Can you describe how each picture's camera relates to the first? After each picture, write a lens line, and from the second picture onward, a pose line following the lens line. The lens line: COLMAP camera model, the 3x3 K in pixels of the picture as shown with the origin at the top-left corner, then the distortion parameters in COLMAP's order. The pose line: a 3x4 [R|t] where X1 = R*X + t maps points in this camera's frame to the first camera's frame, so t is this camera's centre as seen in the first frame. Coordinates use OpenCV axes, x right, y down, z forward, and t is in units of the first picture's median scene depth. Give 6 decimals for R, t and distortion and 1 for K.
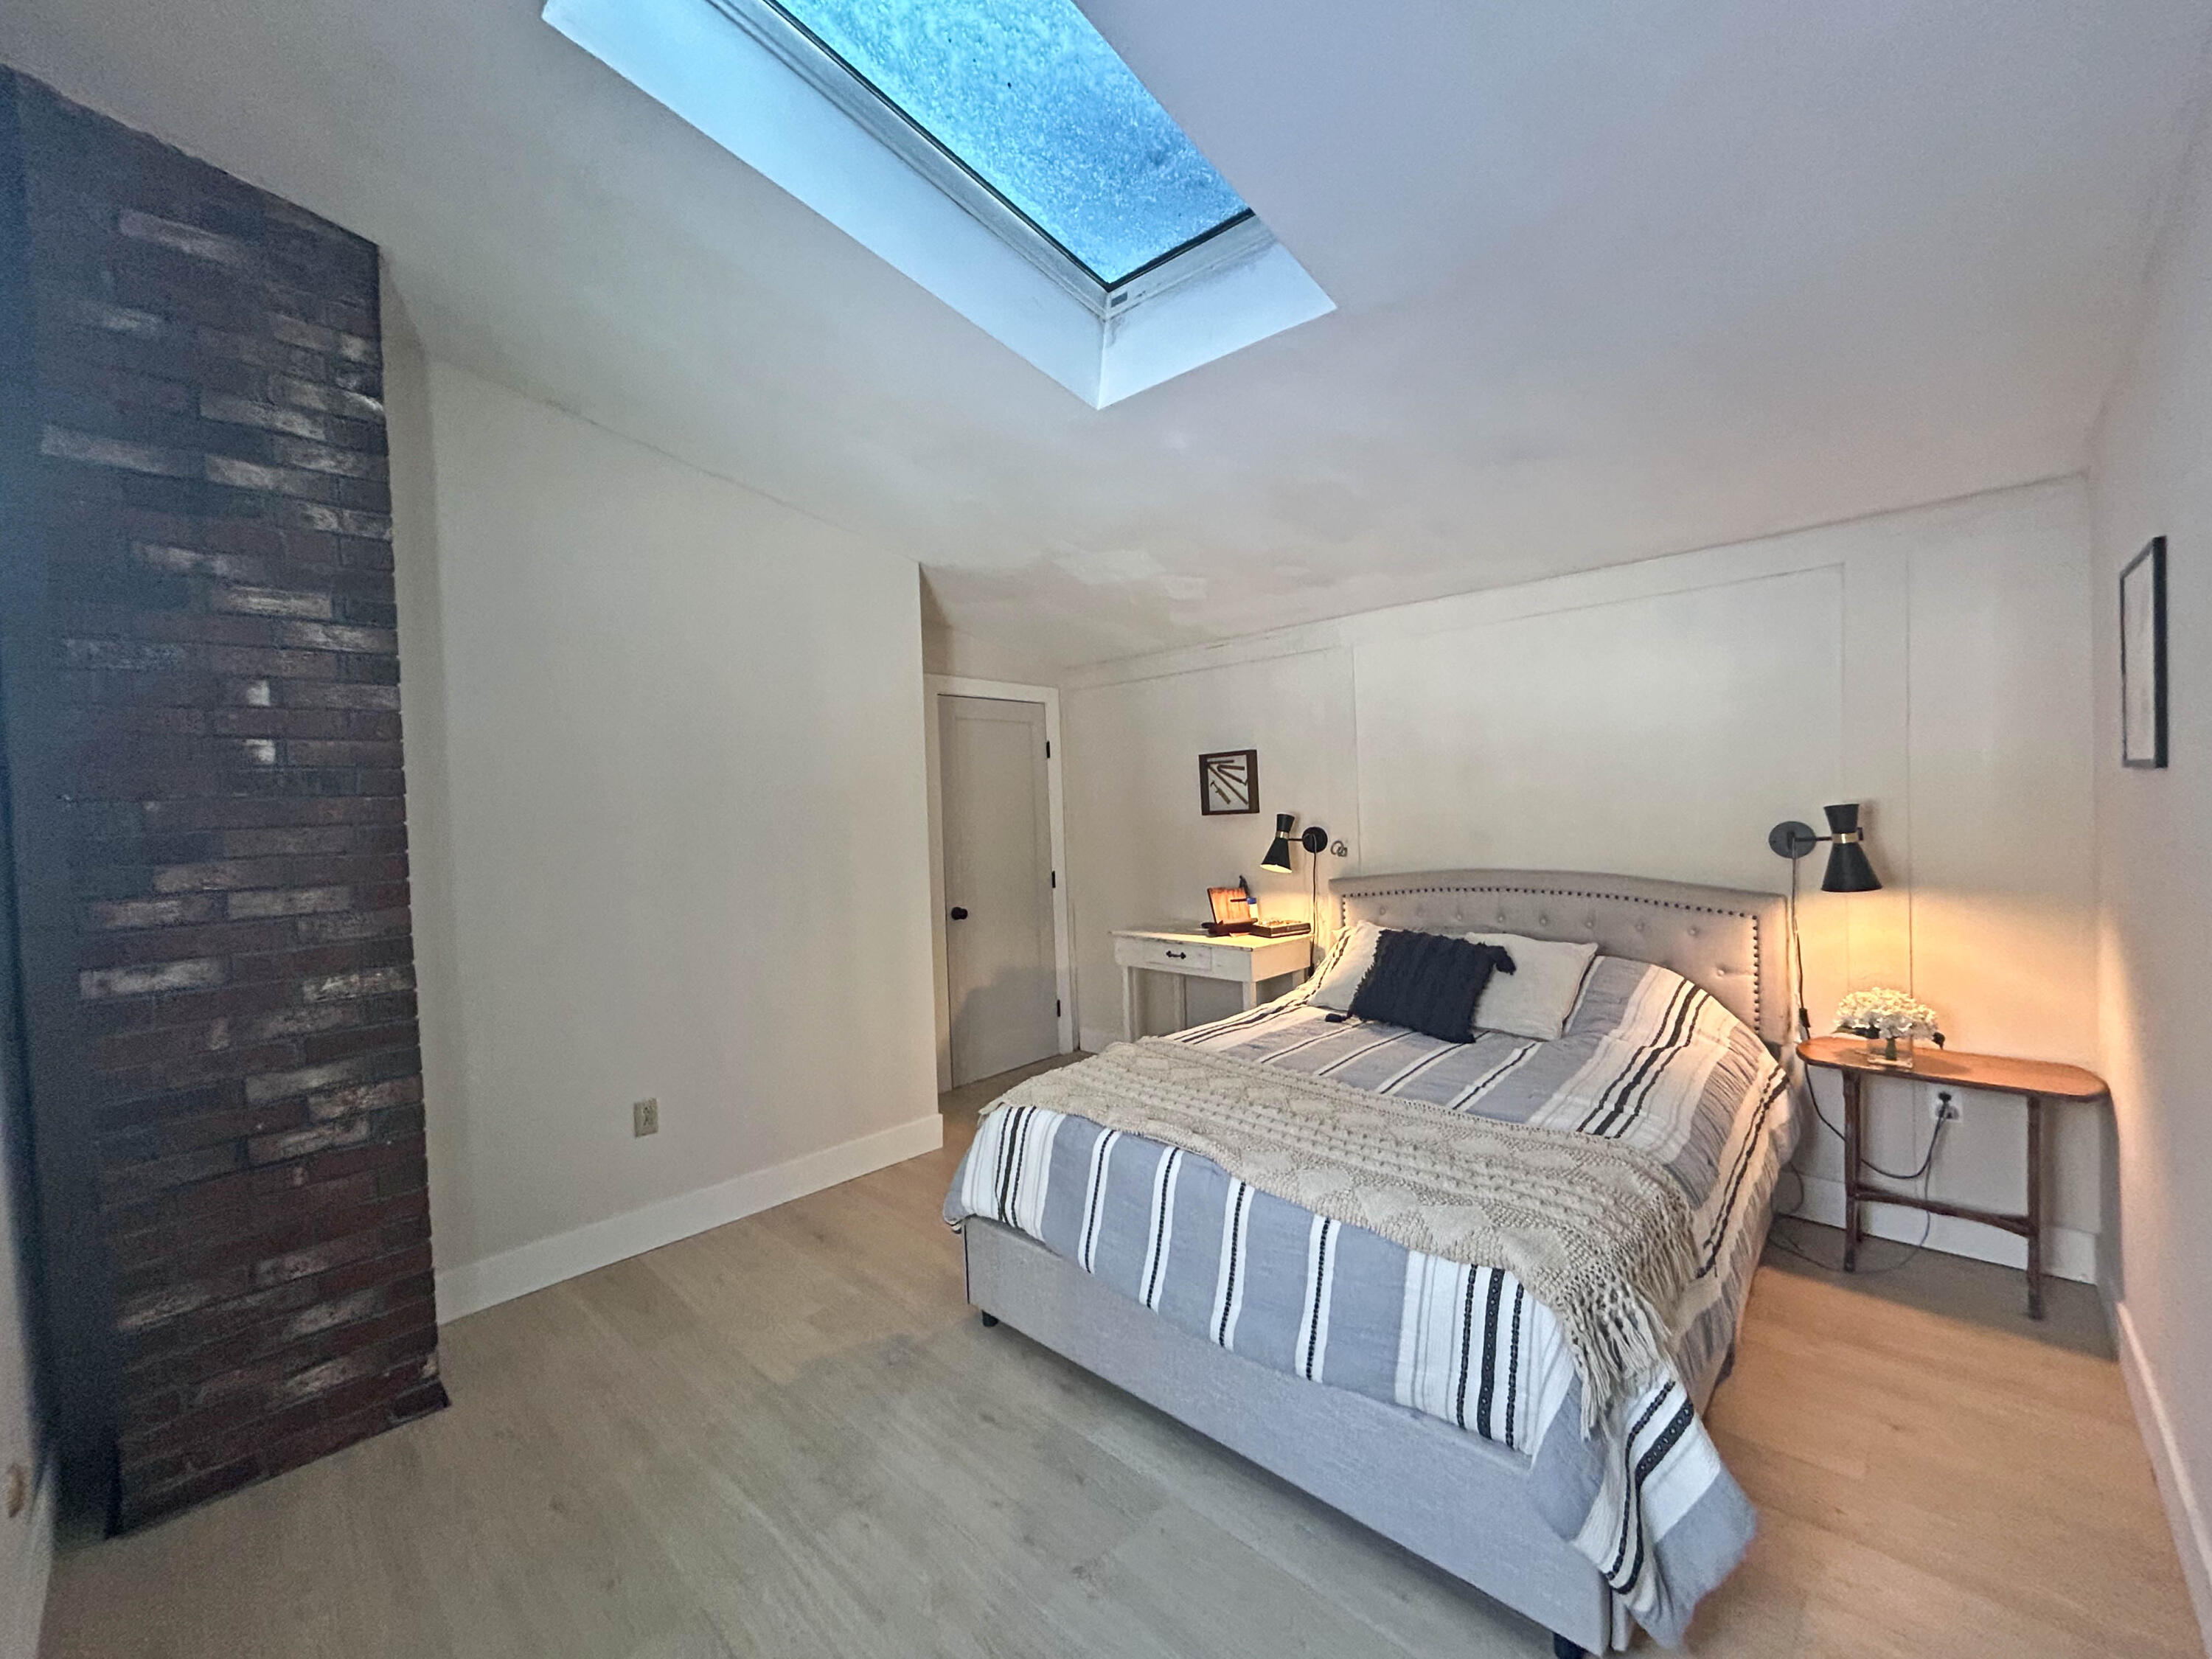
lens RADIAL K [[899.6, 0, 1100.4], [0, 899.6, 826.9], [0, 0, 1]] dist [0.003778, 0.000045]
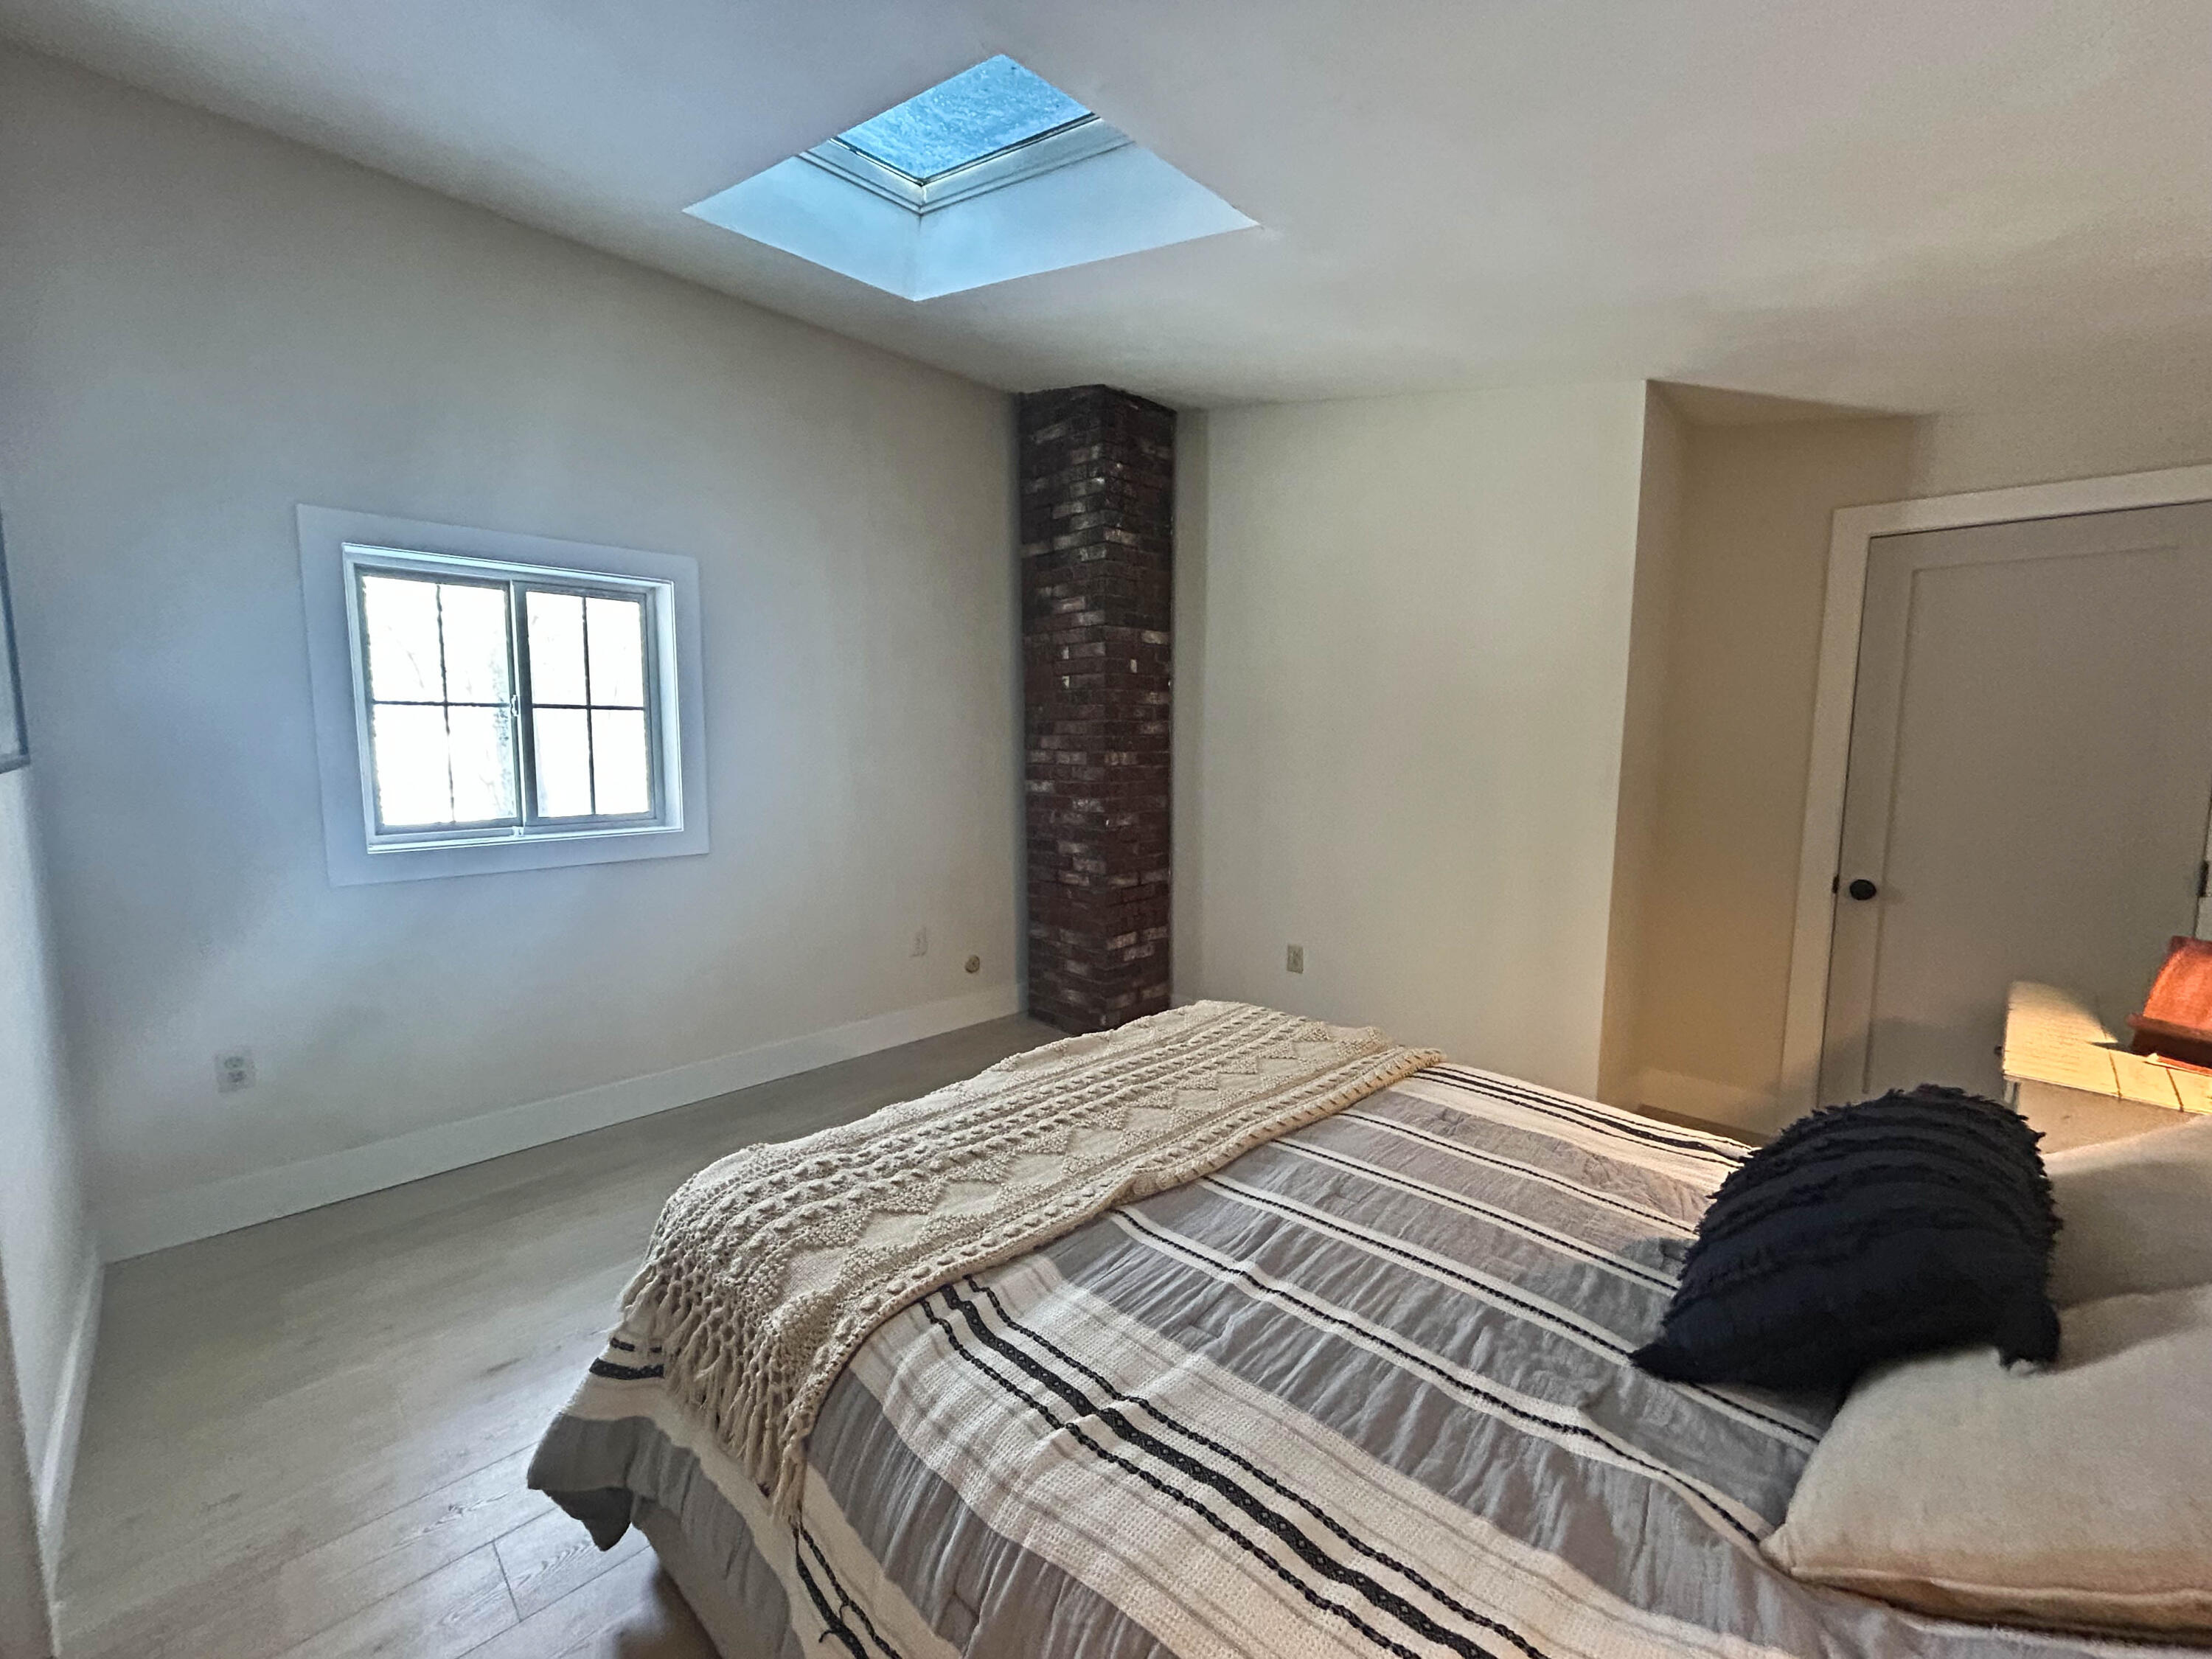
lens RADIAL K [[899.6, 0, 1100.6], [0, 899.6, 828.1], [0, 0, 1]] dist [0.003778, 0.000045]
pose [[-0.015376, 0.142252, -0.989711, 1.075315], [-0.030364, 0.989305, 0.142665, -0.048182], [0.999421, 0.032245, -0.010893, 1.080709]]
